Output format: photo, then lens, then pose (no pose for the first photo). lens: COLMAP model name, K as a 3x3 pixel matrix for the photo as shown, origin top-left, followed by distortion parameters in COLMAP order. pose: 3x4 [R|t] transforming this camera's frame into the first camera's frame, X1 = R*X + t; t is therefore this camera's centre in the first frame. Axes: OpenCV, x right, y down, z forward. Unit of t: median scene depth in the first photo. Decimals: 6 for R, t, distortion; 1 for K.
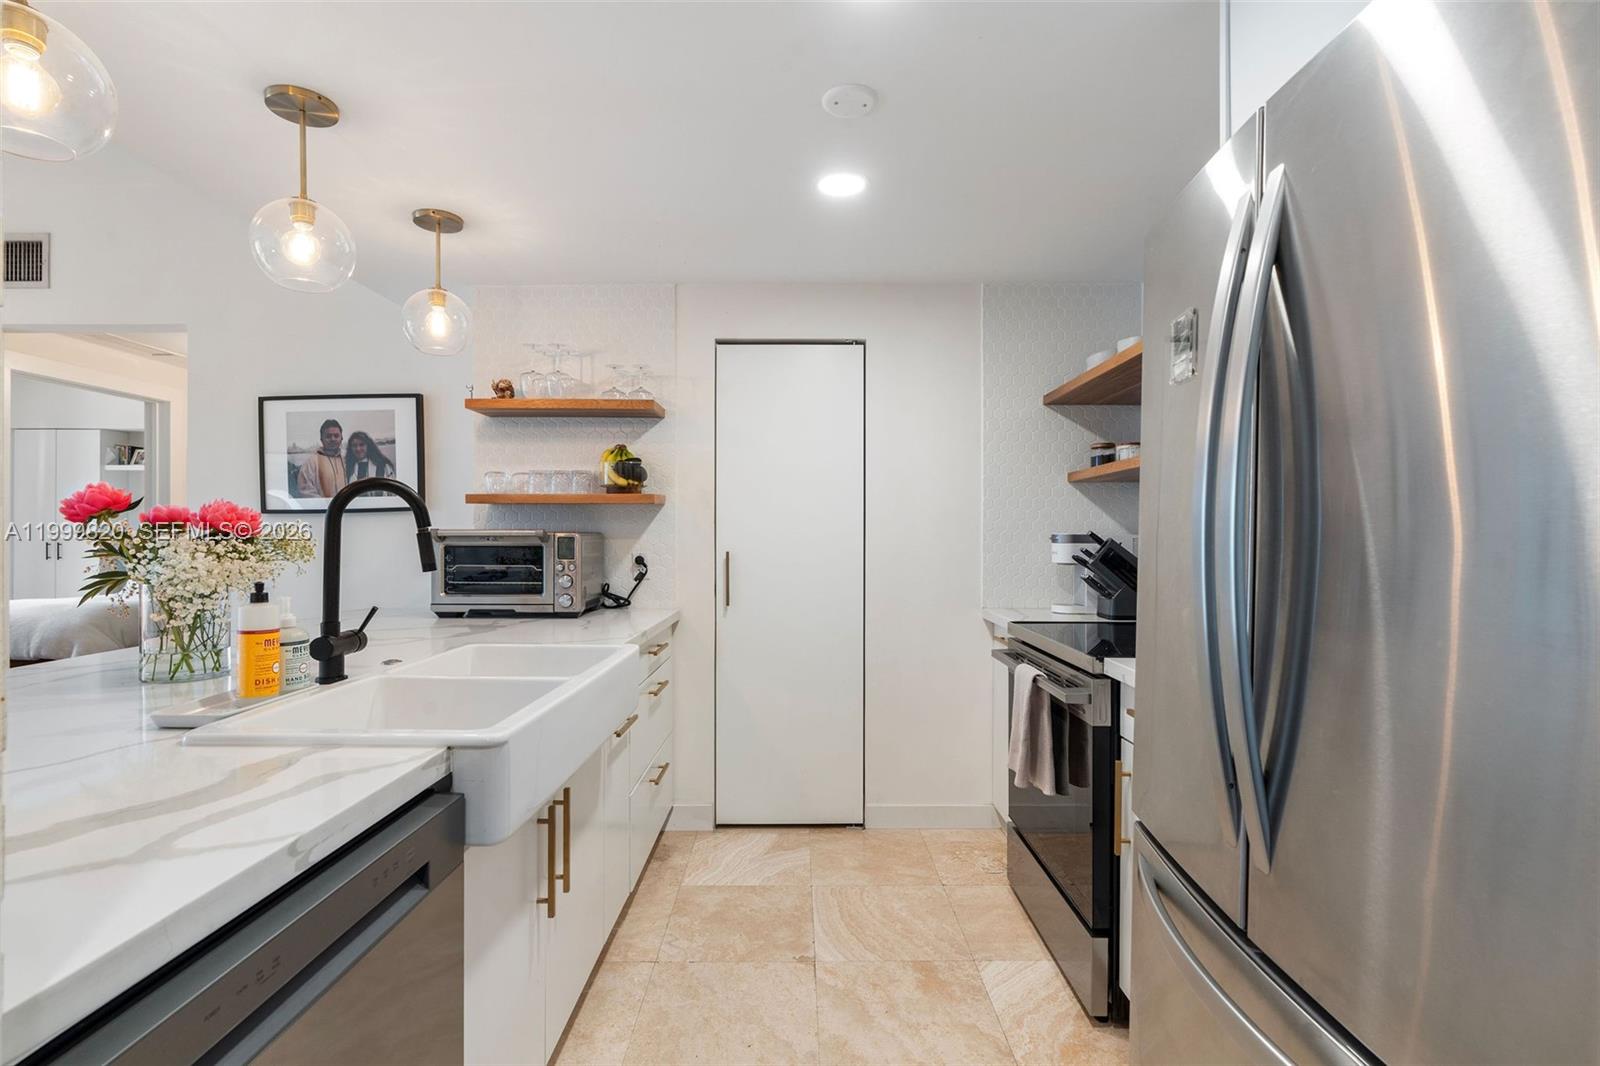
lens RADIAL K [[747.6, 0, 800.0], [0, 747.6, 533.0], [0, 0, 1]] dist [-0.013810, 0.008637]
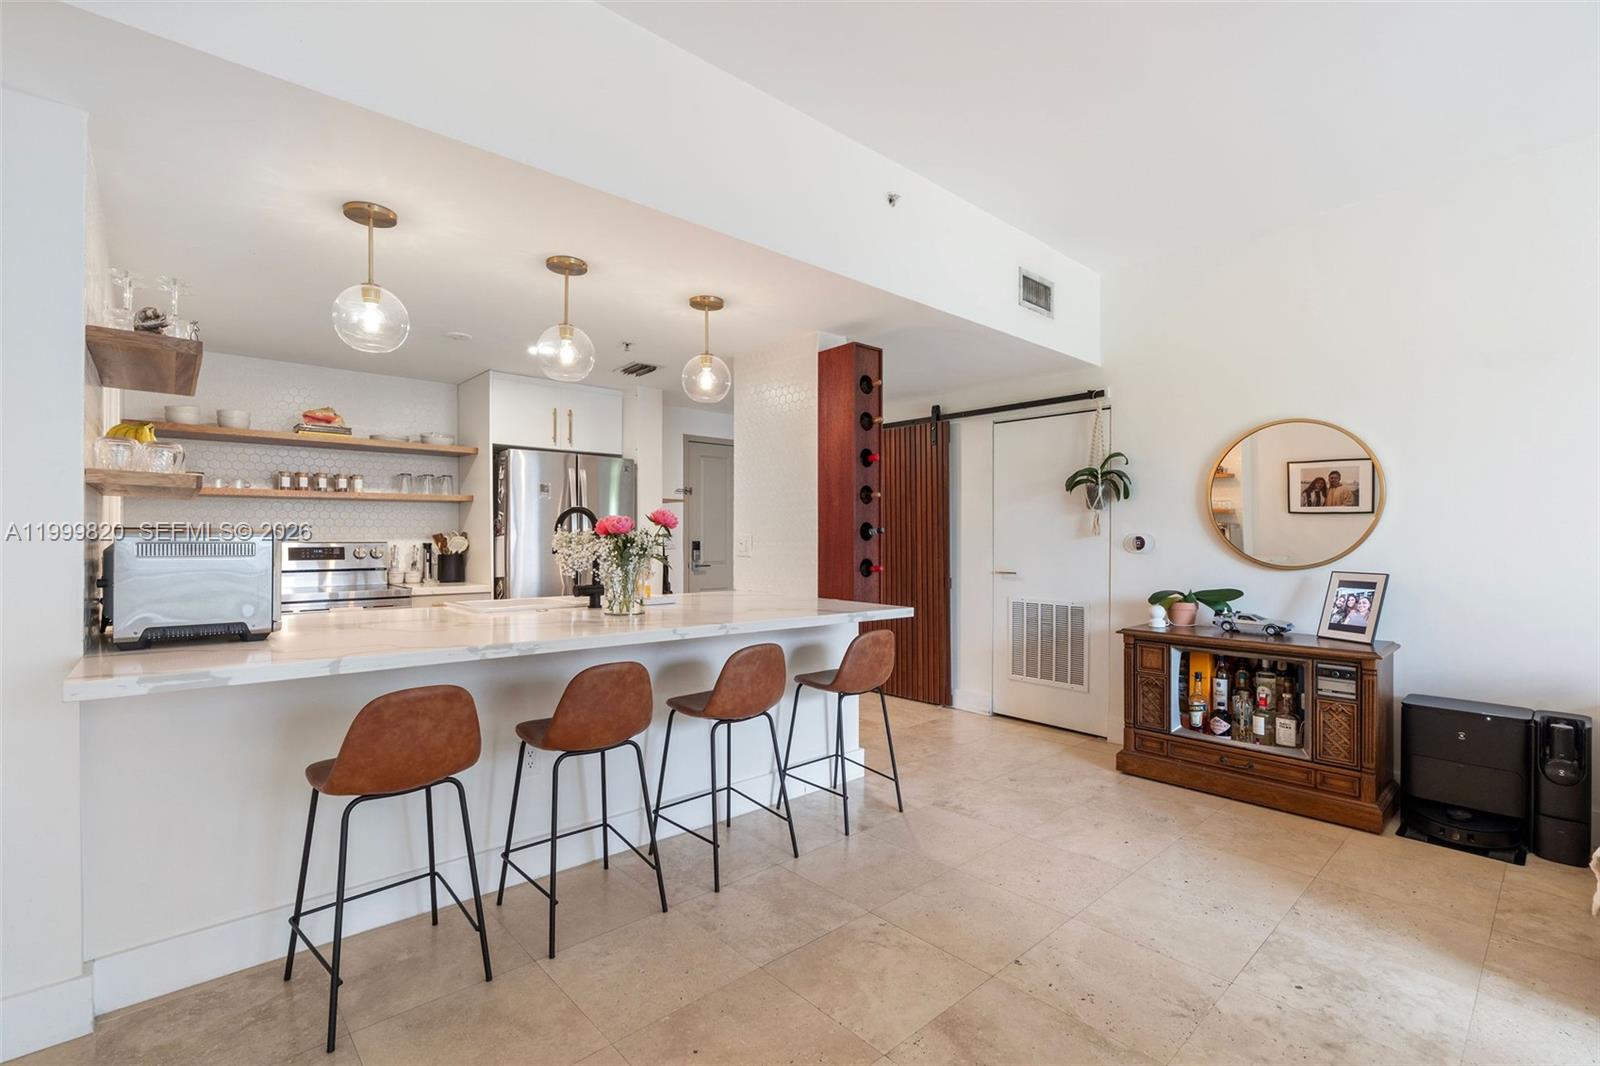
lens RADIAL K [[717.2, 0, 800.9], [0, 717.2, 541.1], [0, 0, 1]] dist [-0.003572, 0.000959]
pose [[-0.672460, -0.003888, 0.740123, -1.324150], [-0.002457, 0.999992, 0.003022, 0.006021], [-0.740129, 0.000214, -0.672465, 1.024689]]
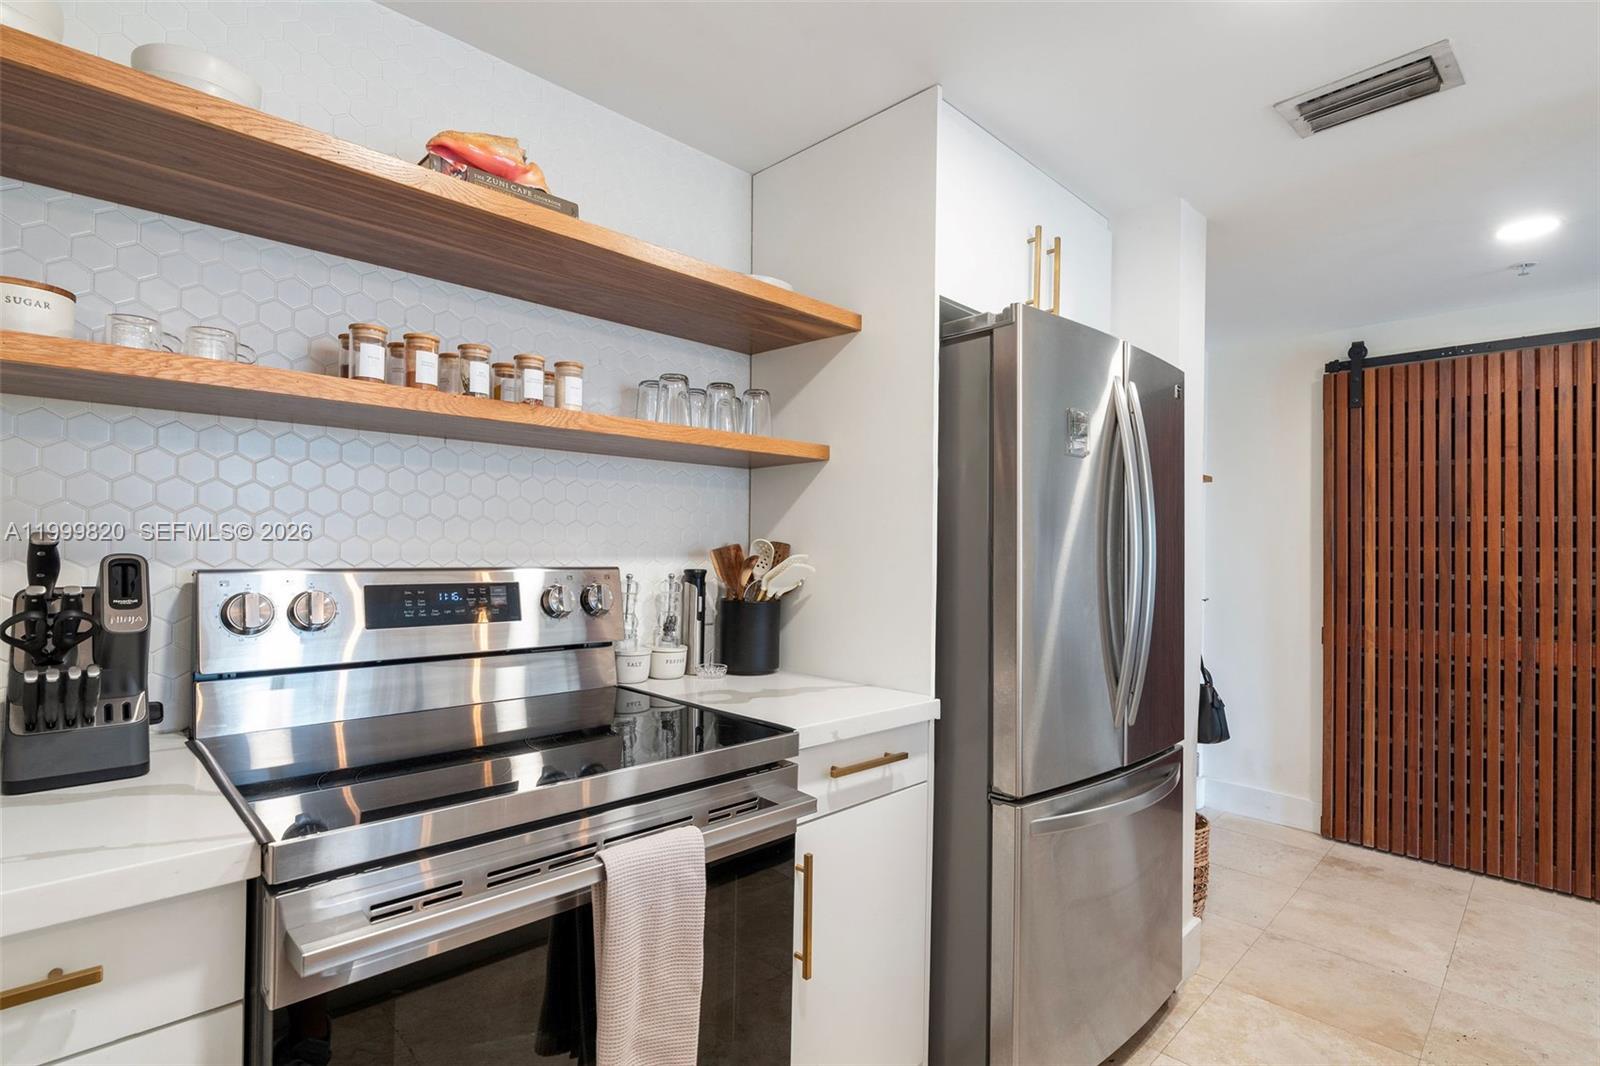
lens RADIAL K [[764.7, 0, 800.0], [0, 764.7, 533.0], [0, 0, 1]] dist [-0.031661, 0.009676]
pose [[-0.702133, 0.001960, 0.712043, -0.062560], [-0.019088, 0.999585, -0.021573, -0.000418], [-0.711790, -0.028738, -0.701804, 0.951792]]
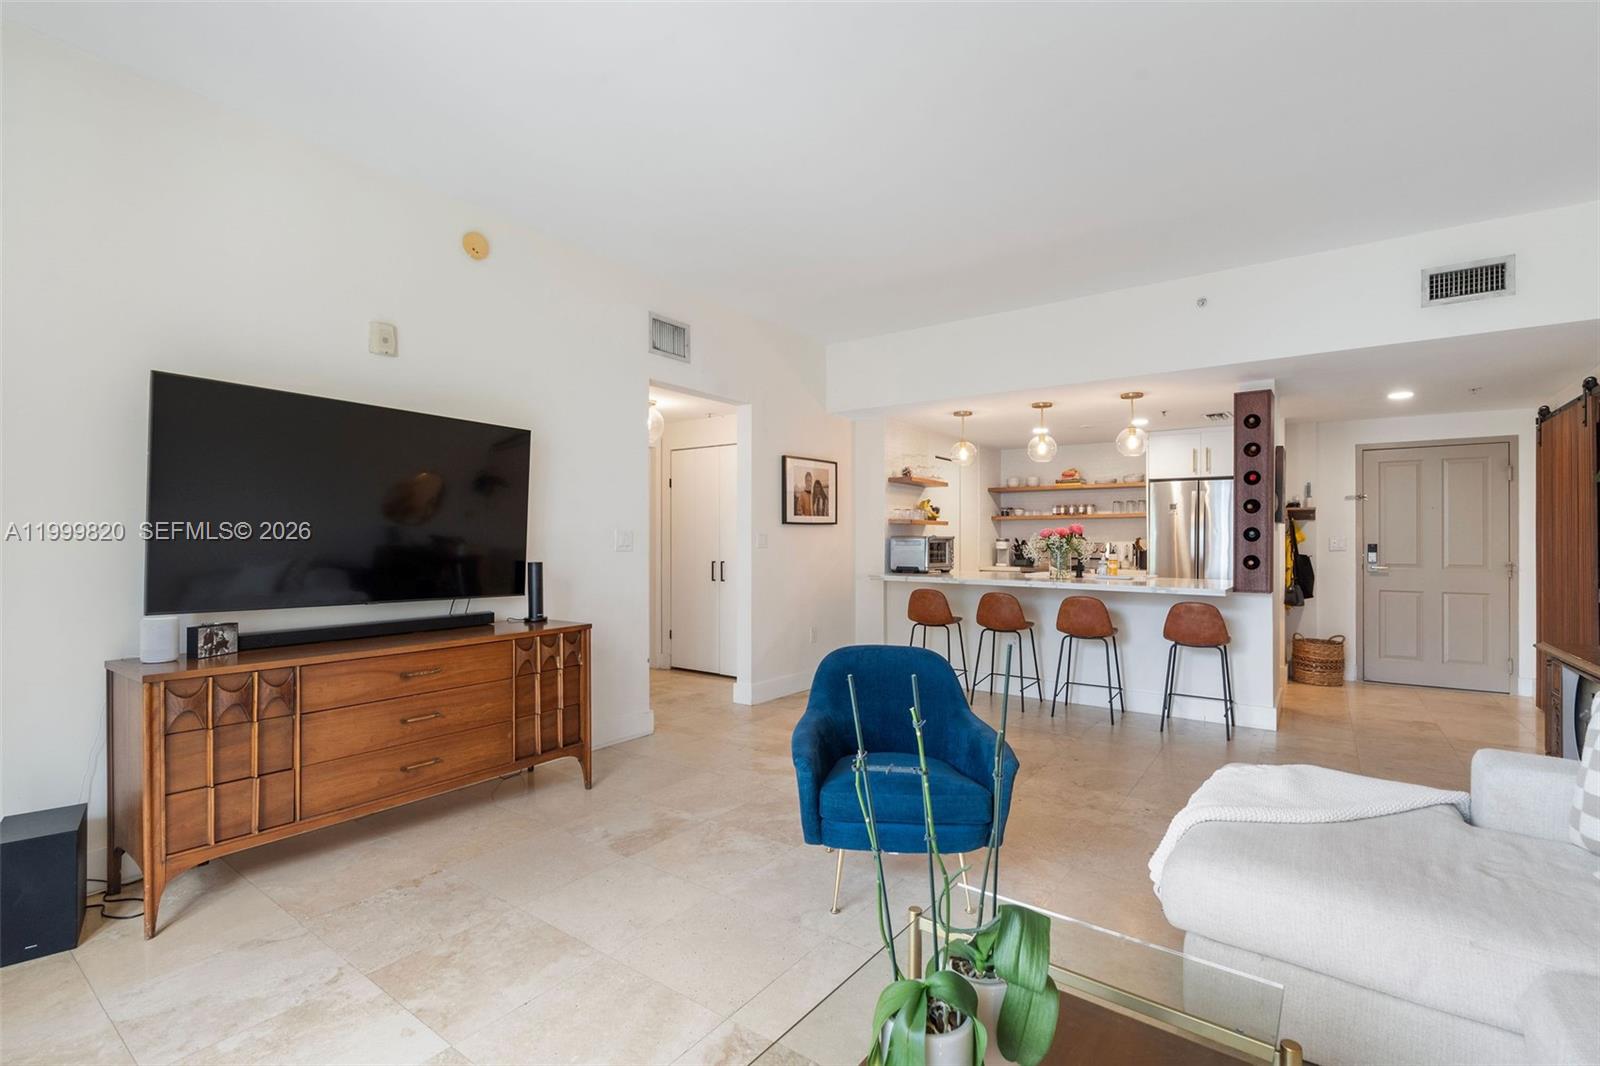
lens RADIAL K [[723.6, 0, 797.4], [0, 723.6, 536.6], [0, 0, 1]] dist [-0.002453, 0.000776]
pose [[0.585604, 0.007551, 0.810562, -2.364420], [-0.005189, 0.999971, -0.005566, 0.012889], [-0.810581, -0.000947, 0.585626, 0.014119]]
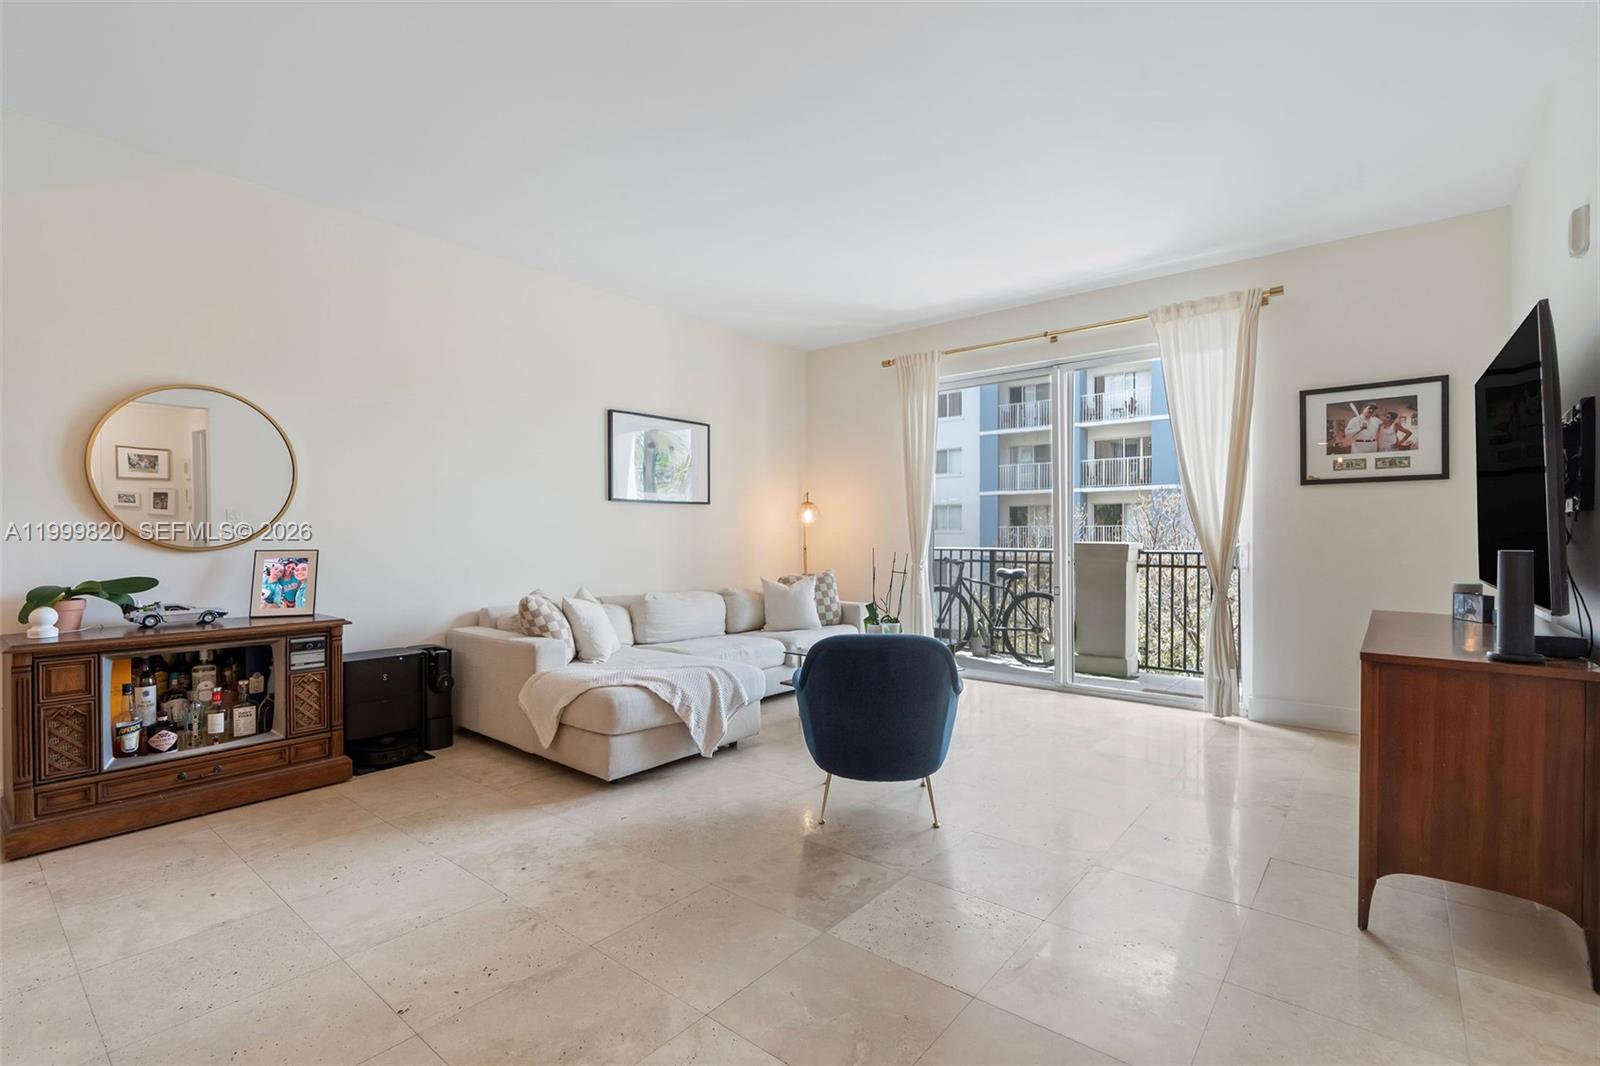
lens RADIAL K [[723.6, 0, 797.4], [0, 723.6, 536.6], [0, 0, 1]] dist [-0.002453, 0.000776]
pose [[-0.638477, 0.003907, -0.769631, -0.697342], [0.002618, 0.999992, 0.002904, 0.033715], [0.769636, -0.000161, -0.638483, 1.017837]]
